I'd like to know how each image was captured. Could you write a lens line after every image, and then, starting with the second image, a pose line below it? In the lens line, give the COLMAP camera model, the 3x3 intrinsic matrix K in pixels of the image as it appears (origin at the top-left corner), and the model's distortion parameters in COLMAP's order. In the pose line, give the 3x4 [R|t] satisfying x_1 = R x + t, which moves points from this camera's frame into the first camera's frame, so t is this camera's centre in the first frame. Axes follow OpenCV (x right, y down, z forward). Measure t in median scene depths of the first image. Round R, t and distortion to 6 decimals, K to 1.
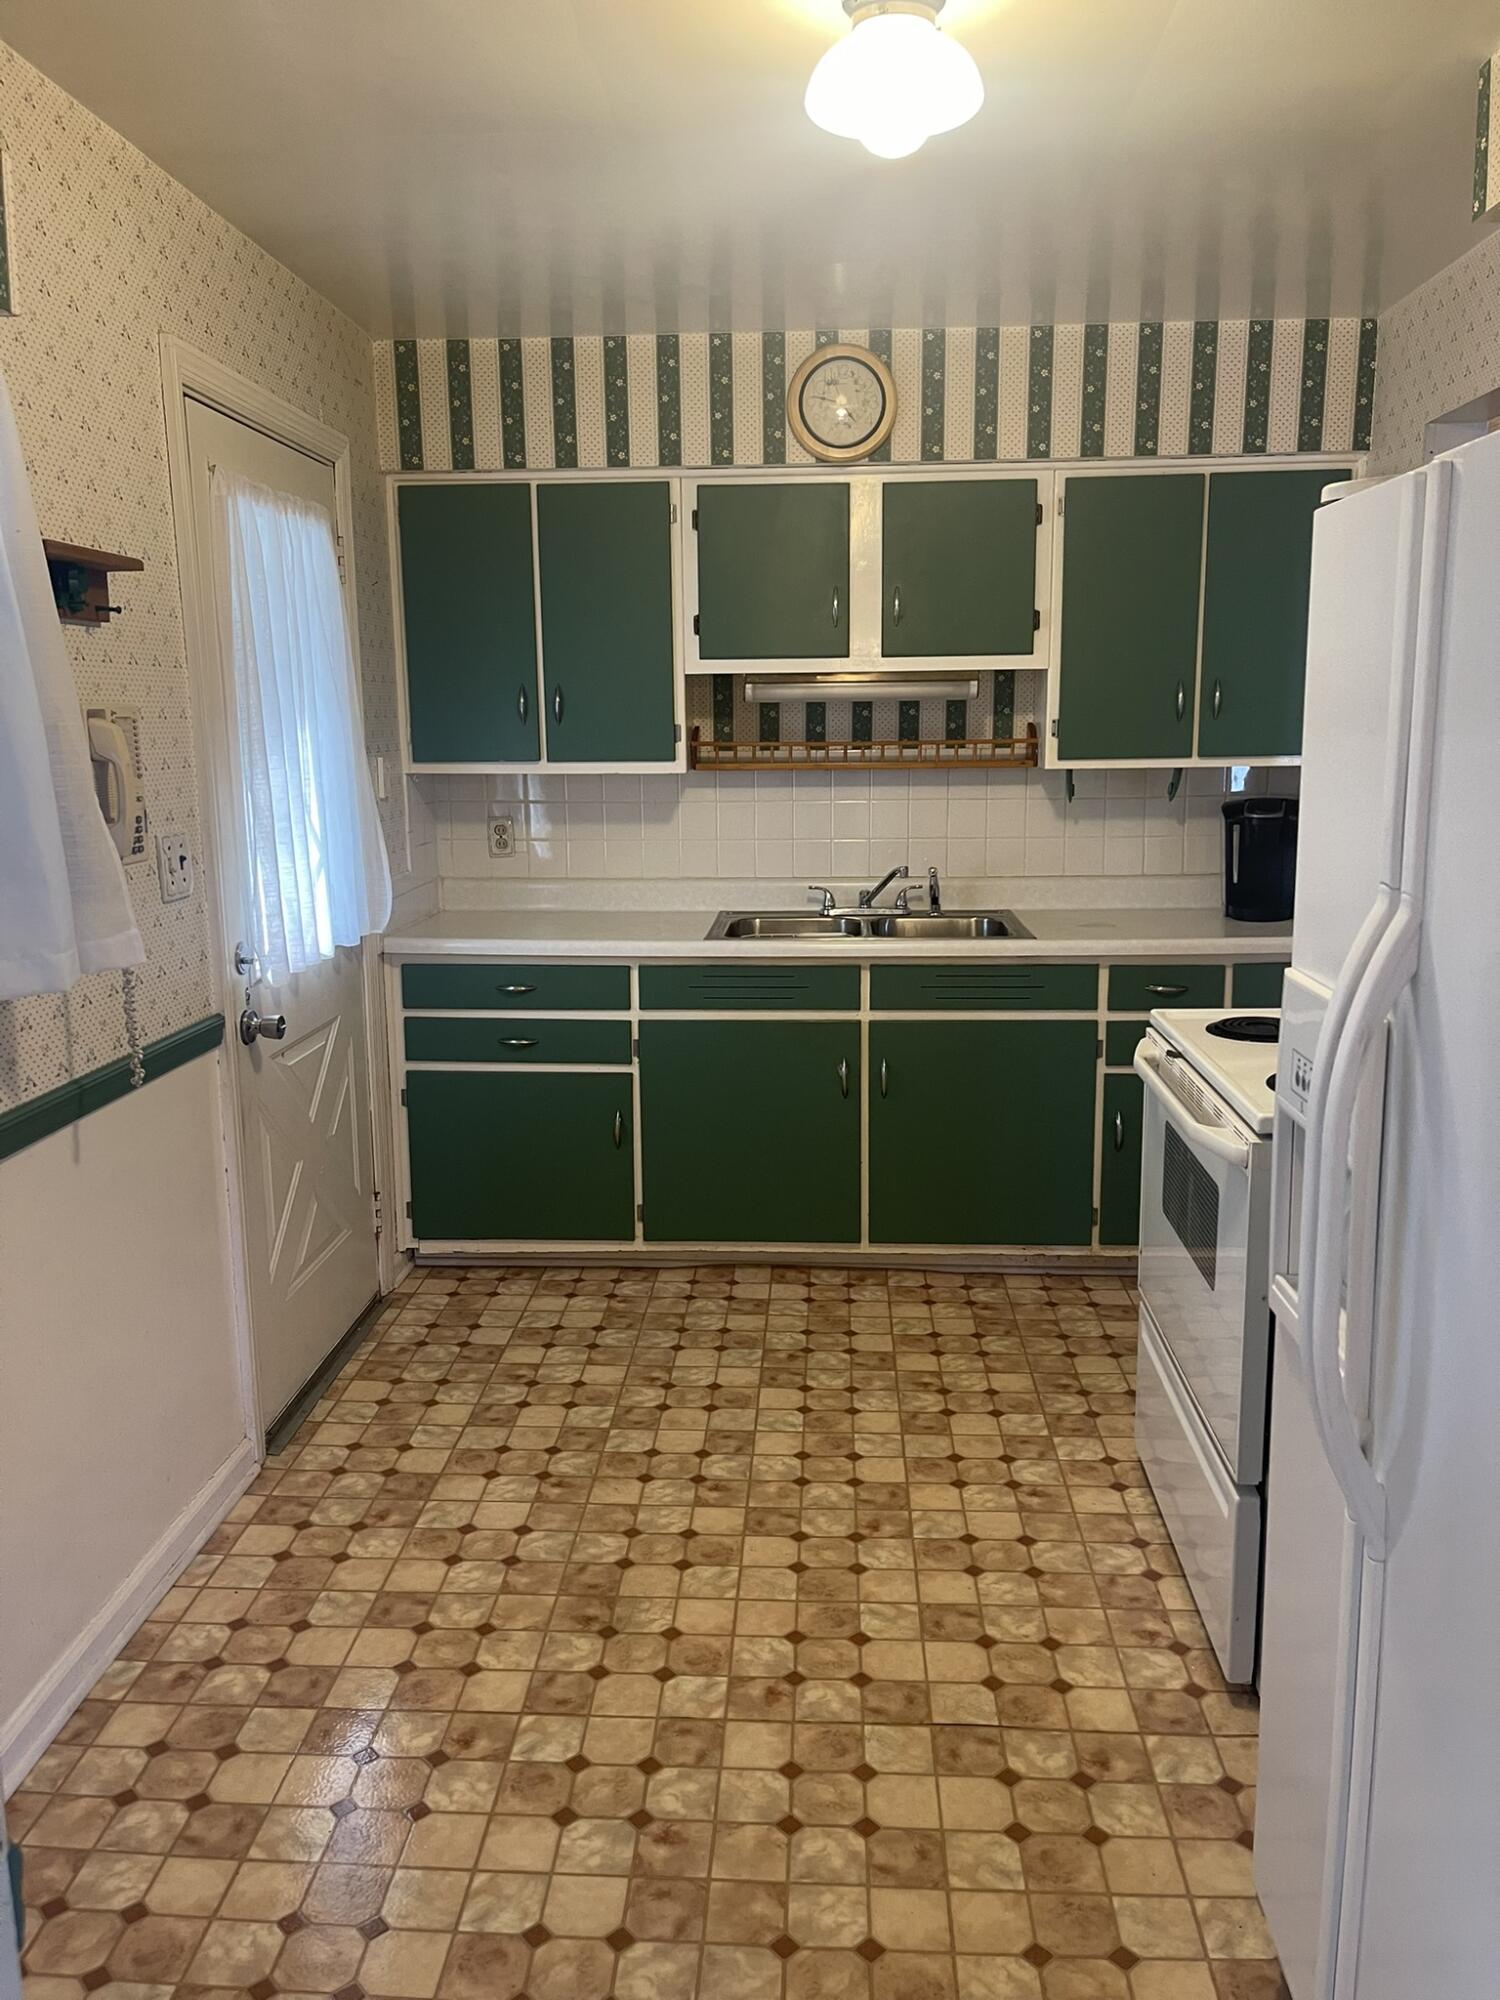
lens RADIAL K [[1514.9, 0, 749.5], [0, 1514.9, 993.2], [0, 0, 1]] dist [0.051091, -0.065498]
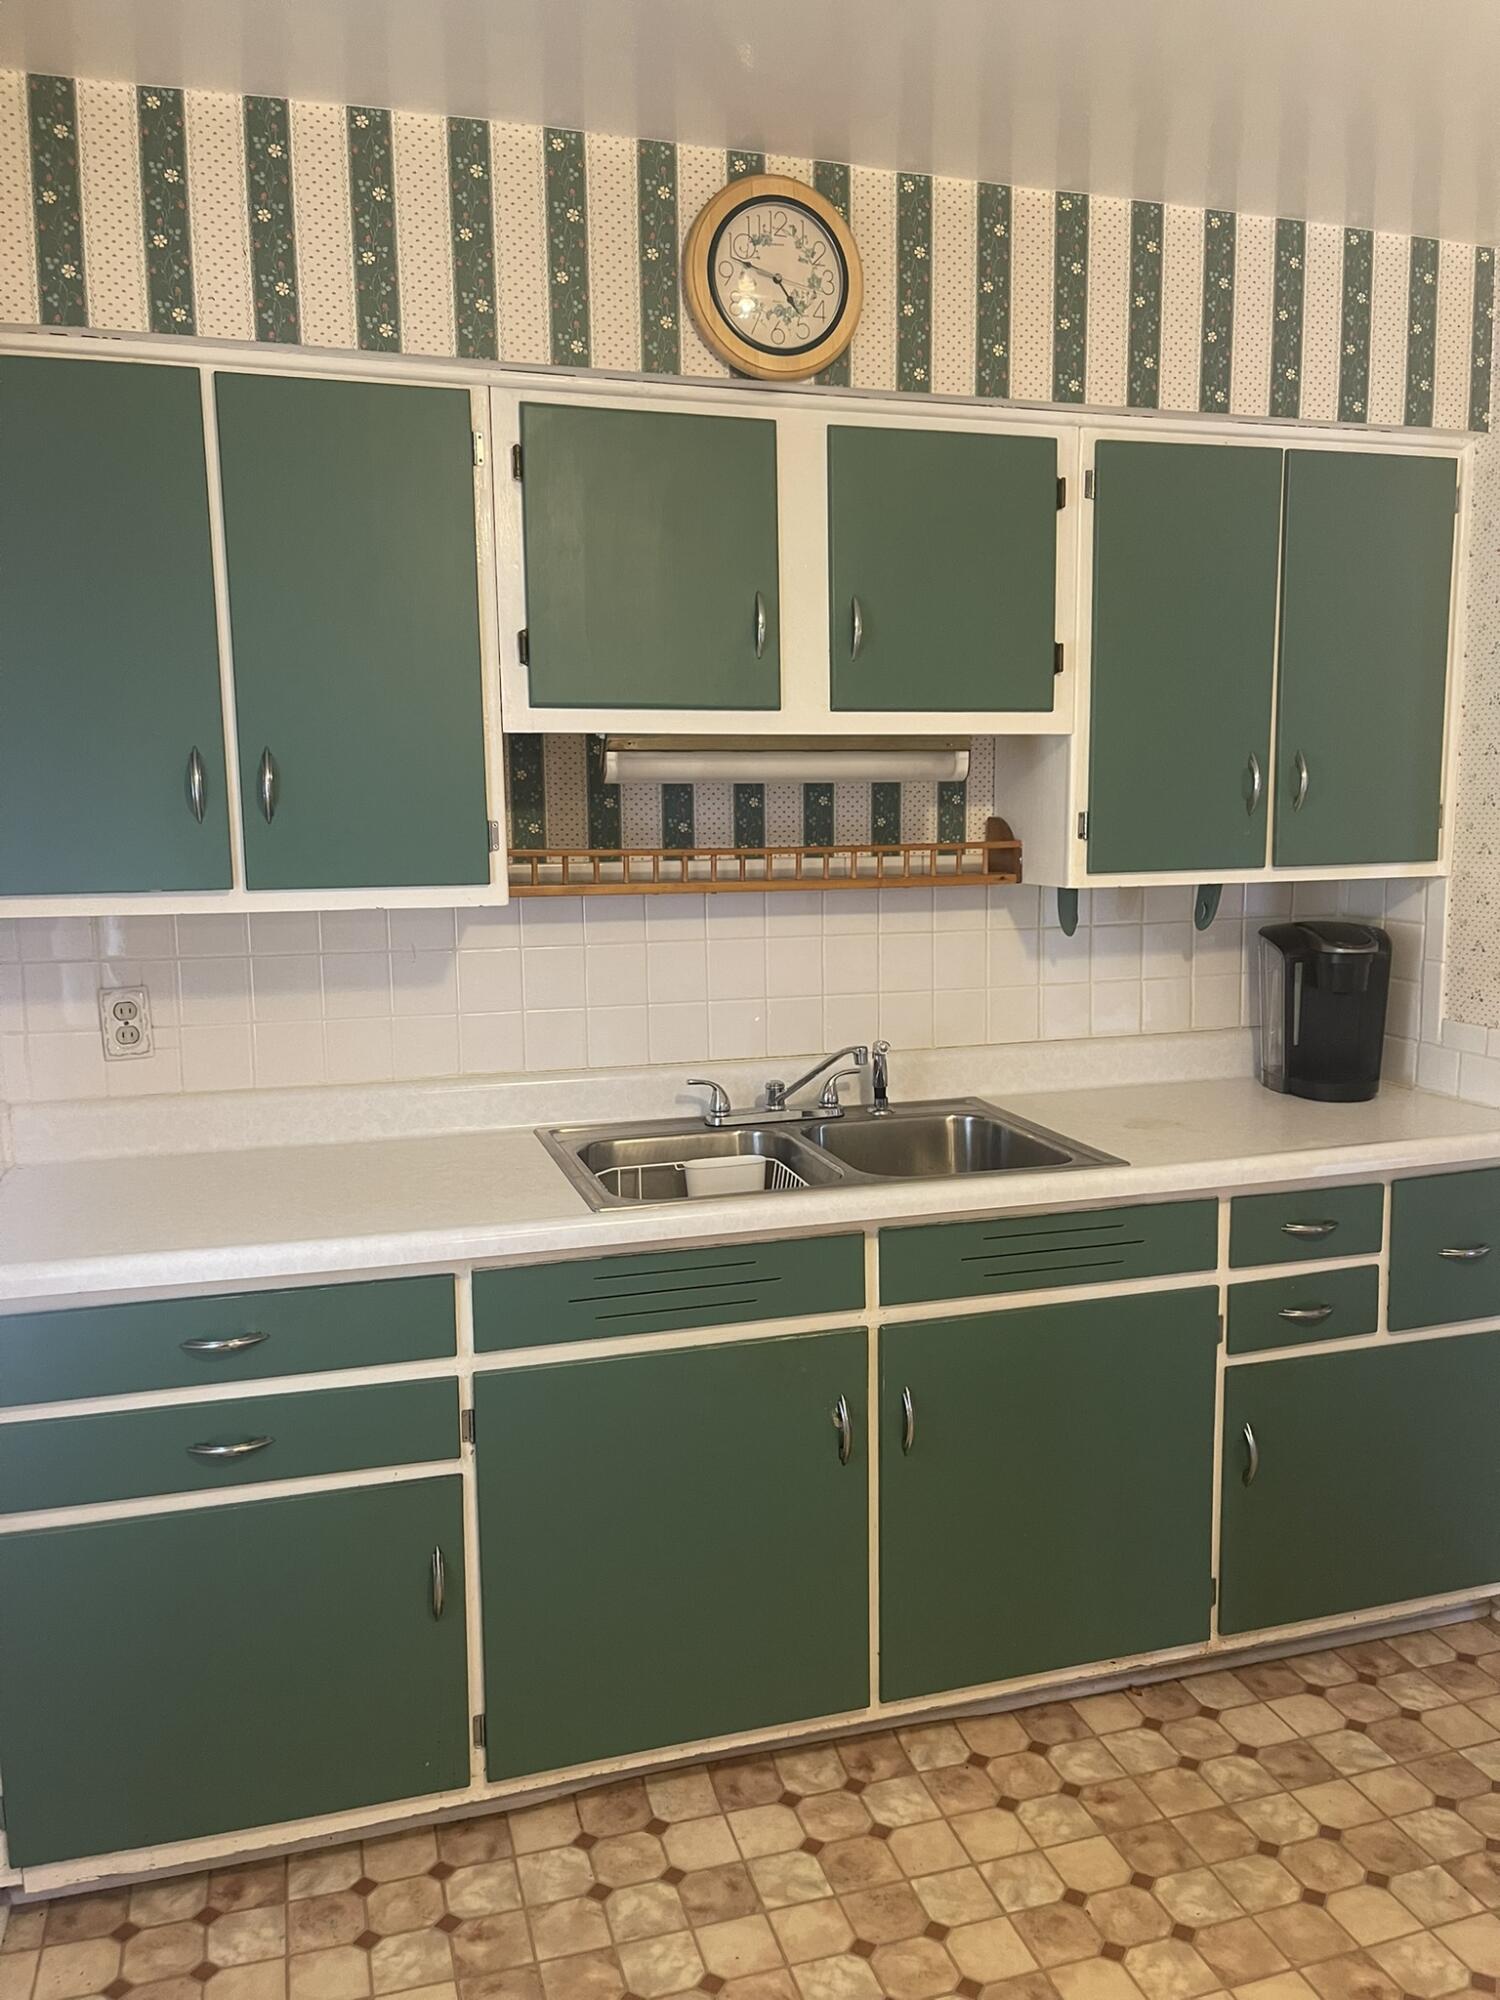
lens RADIAL K [[1514.9, 0, 783.0], [0, 1514.9, 1004.6], [0, 0, 1]] dist [0.051091, -0.065498]
pose [[0.938753, -0.044525, 0.341702, -0.147080], [0.062843, 0.997109, -0.042720, -0.081009], [-0.338812, 0.061577, 0.938837, 0.454409]]
